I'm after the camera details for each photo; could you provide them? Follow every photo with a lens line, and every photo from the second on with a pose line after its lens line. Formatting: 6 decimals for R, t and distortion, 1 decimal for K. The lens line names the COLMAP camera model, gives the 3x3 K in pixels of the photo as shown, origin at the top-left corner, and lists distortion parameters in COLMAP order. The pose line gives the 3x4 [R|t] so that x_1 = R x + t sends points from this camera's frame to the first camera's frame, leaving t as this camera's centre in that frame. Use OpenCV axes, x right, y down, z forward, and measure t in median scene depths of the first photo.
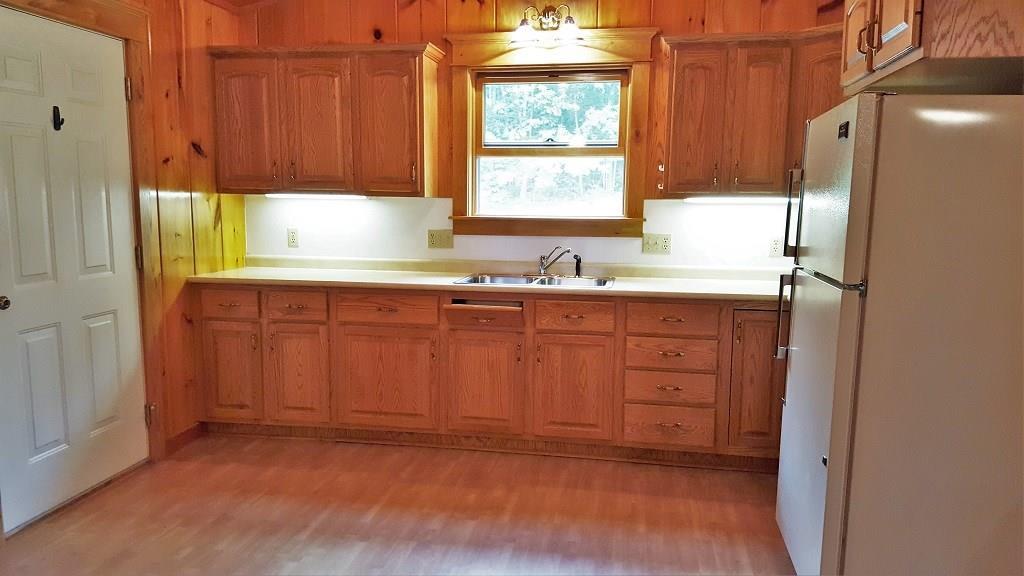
lens RADIAL K [[753.2, 0, 510.0], [0, 753.2, 296.0], [0, 0, 1]] dist [0.128424, -0.179219]
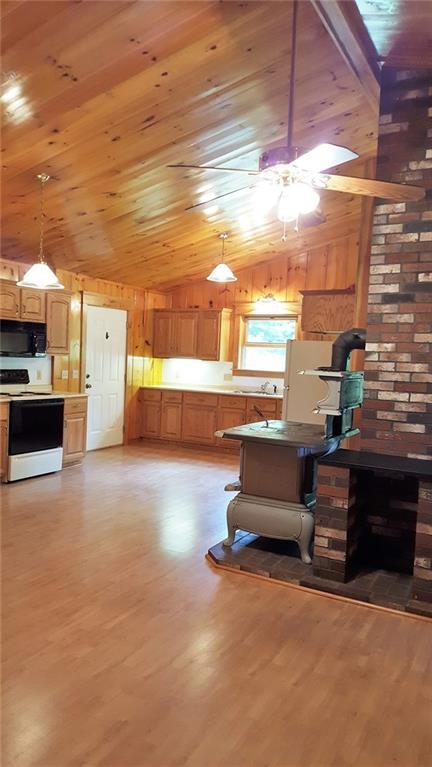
lens RADIAL K [[564.2, 0, 216.0], [0, 564.2, 383.5], [0, 0, 1]] dist [0.128424, -0.179219]
pose [[0.950093, 0.045528, -0.308626, 0.512606], [-0.075524, 0.993433, -0.085948, 0.127904], [0.302686, 0.104967, 0.947292, -0.945166]]
